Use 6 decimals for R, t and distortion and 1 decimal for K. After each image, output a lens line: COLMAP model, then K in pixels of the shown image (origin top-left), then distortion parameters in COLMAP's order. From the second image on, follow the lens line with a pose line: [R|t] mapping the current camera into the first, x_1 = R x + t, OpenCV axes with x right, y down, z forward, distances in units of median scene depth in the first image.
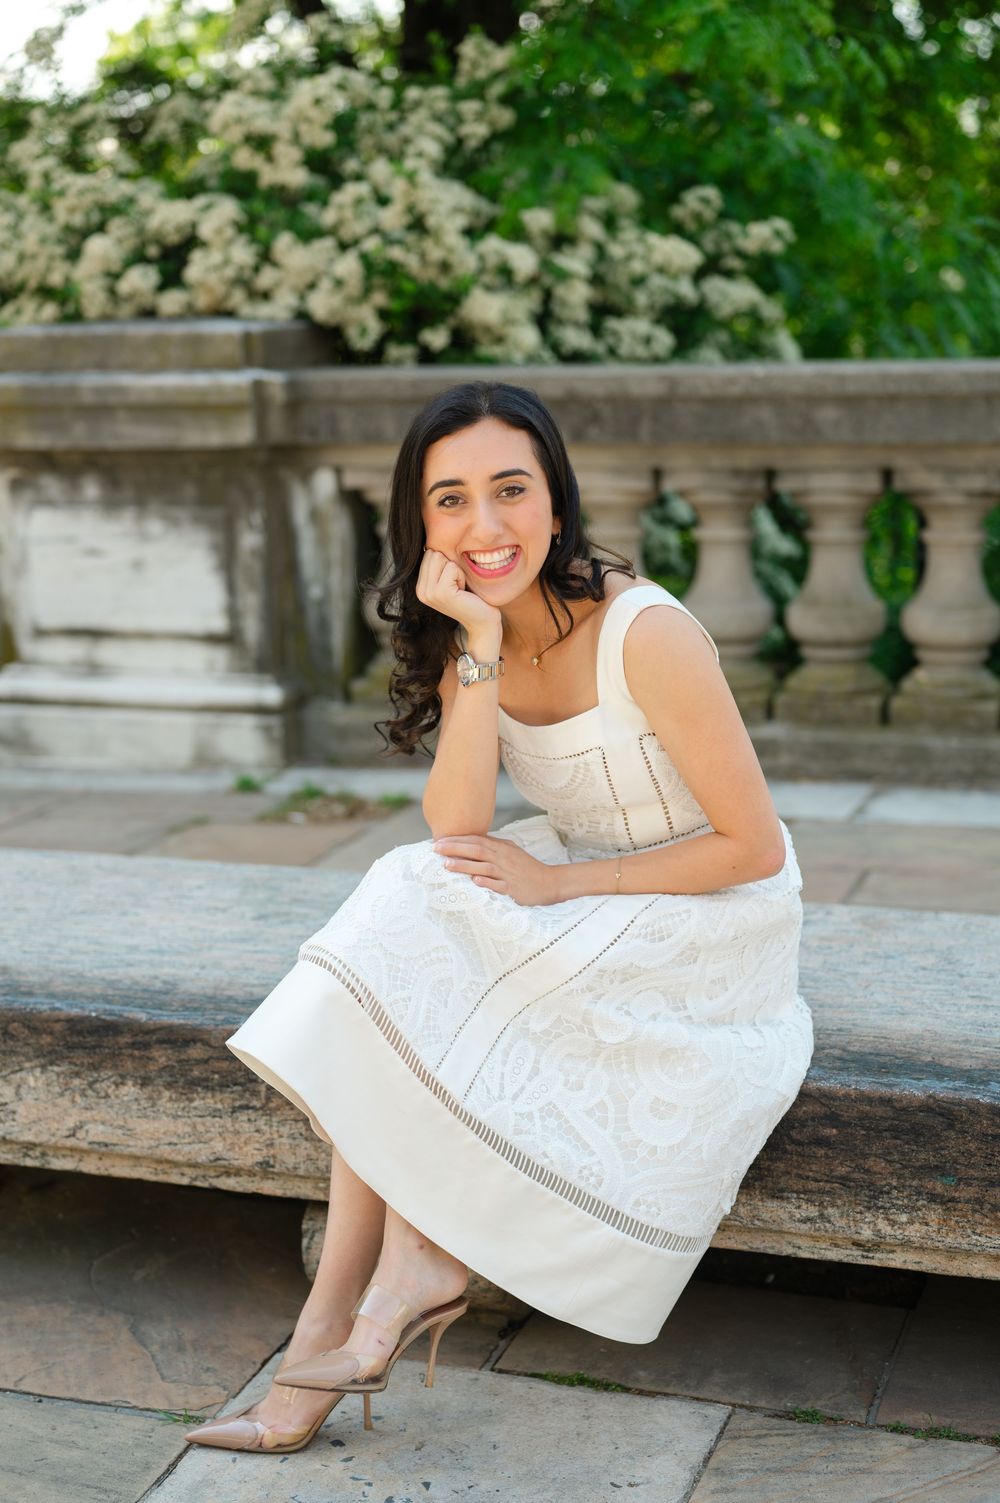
lens RADIAL K [[2364.8, 0, 455.3], [0, 2364.8, 772.1], [0, 0, 1]] dist [0.005360, 0.040436]
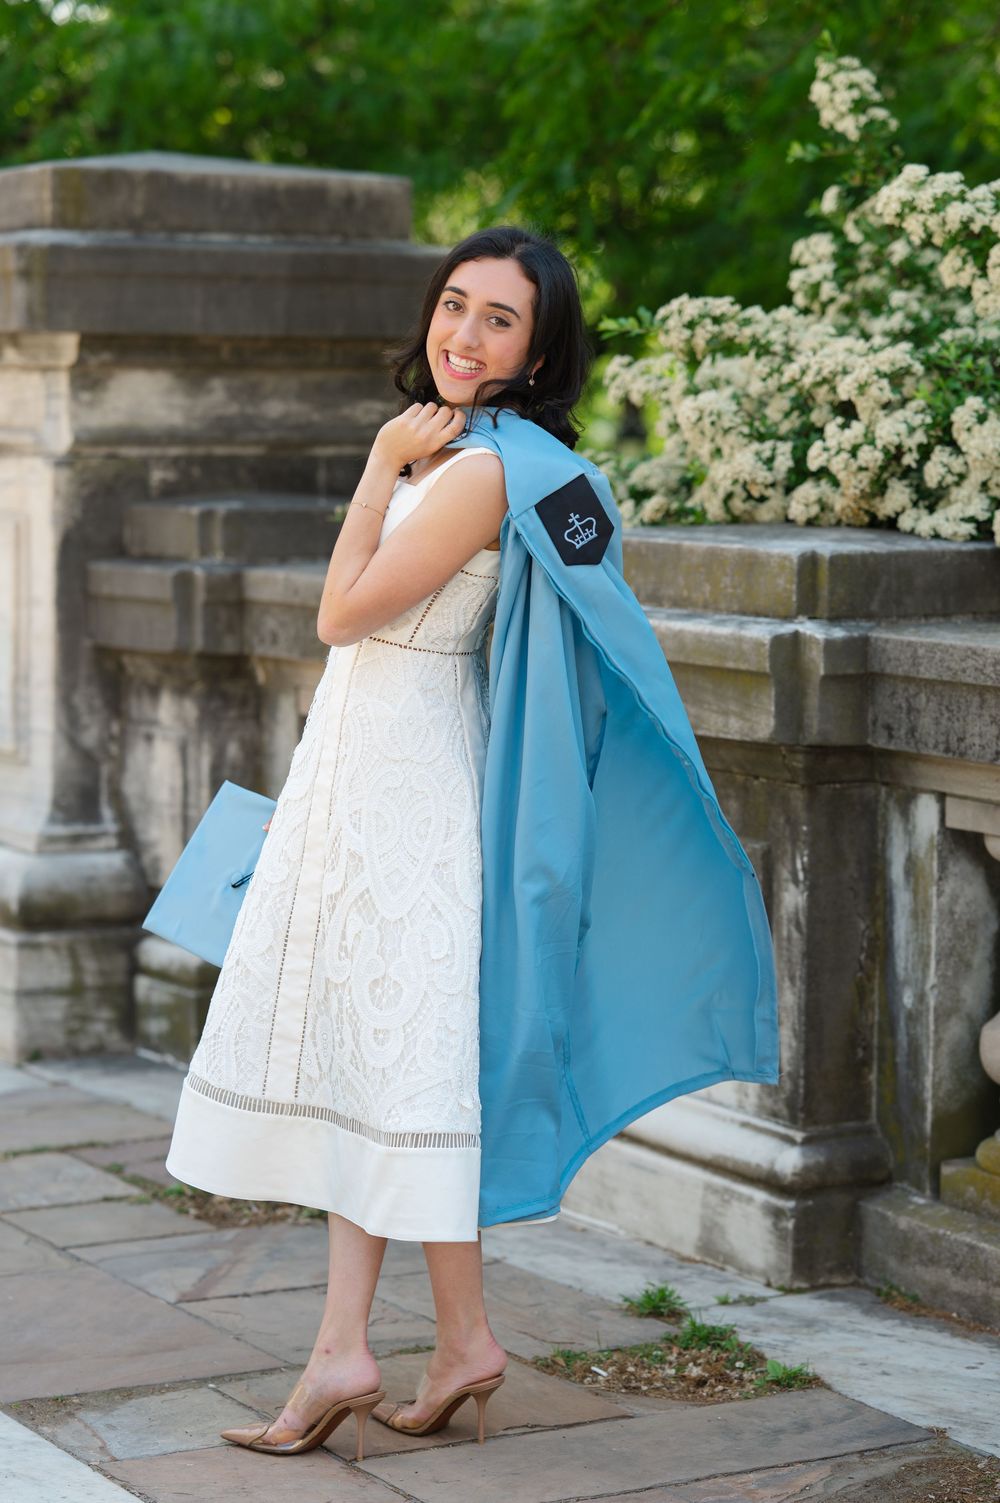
lens RADIAL K [[3565.4, 0, 523.9], [0, 3565.4, 784.8], [0, 0, 1]] dist [0.016858, -0.555994]
pose [[0.760729, 0.100623, -0.641222, 0.886258], [-0.165745, 0.985273, -0.042024, -0.156522], [0.627550, 0.138248, 0.766203, 0.534435]]
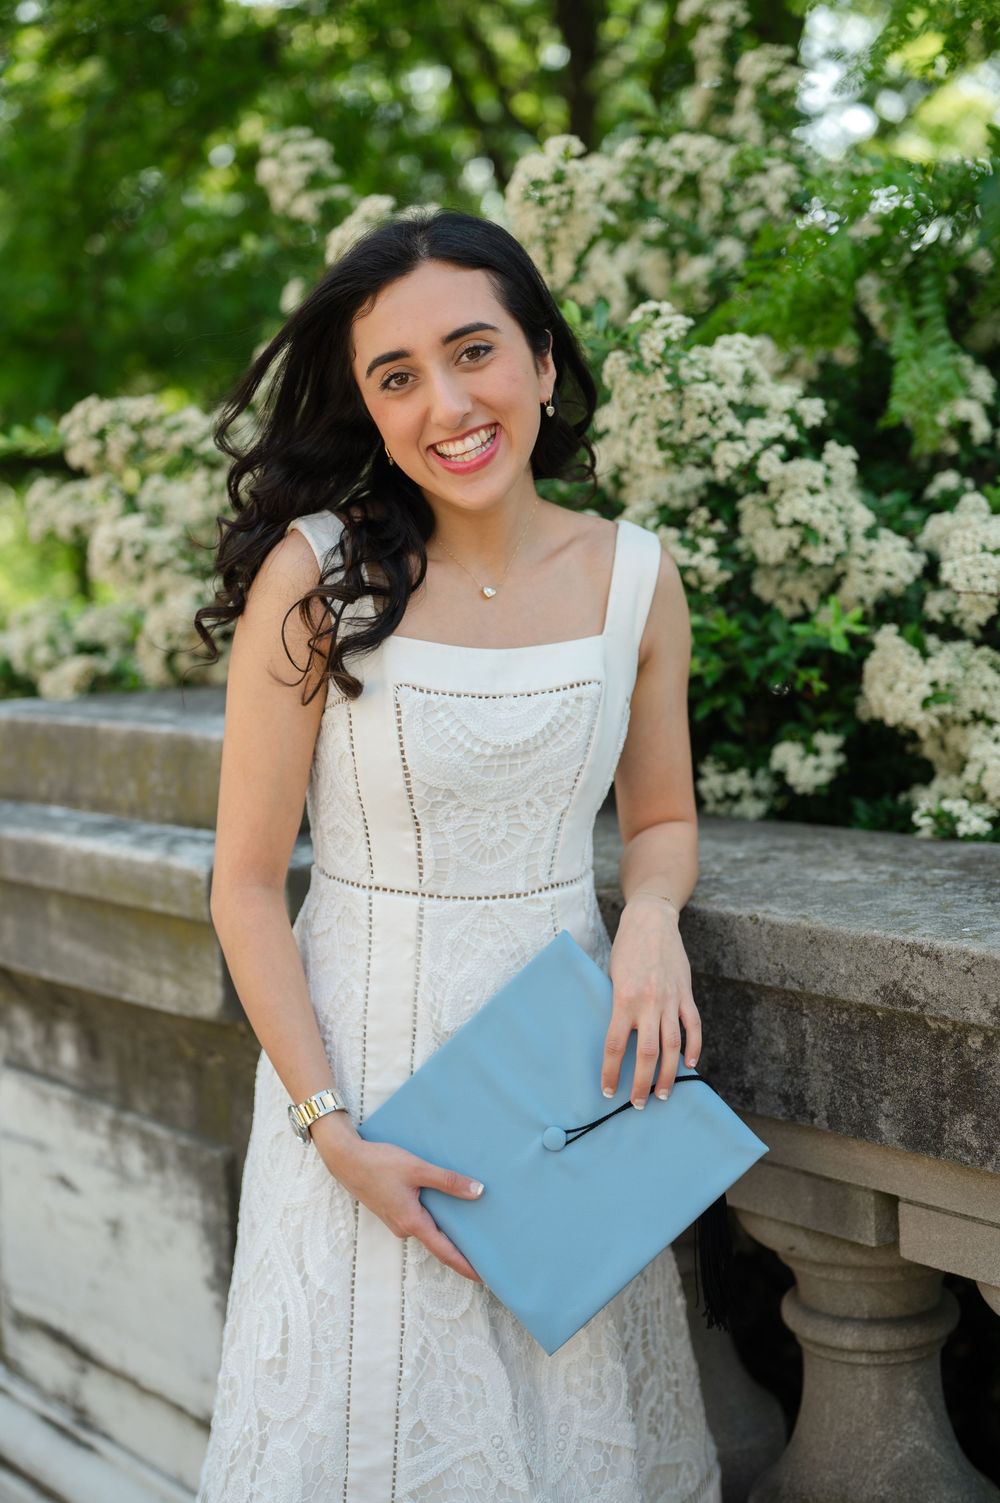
lens RADIAL K [[2117.9, 0, 443.0], [0, 2117.9, 750.0], [0, 0, 1]] dist [0.035392, 0.010159]
pose [[0.835829, 0.039704, -0.547552, 0.283984], [-0.095989, 0.992587, -0.074551, -0.319087], [0.540532, 0.114871, 0.833444, 1.411878]]
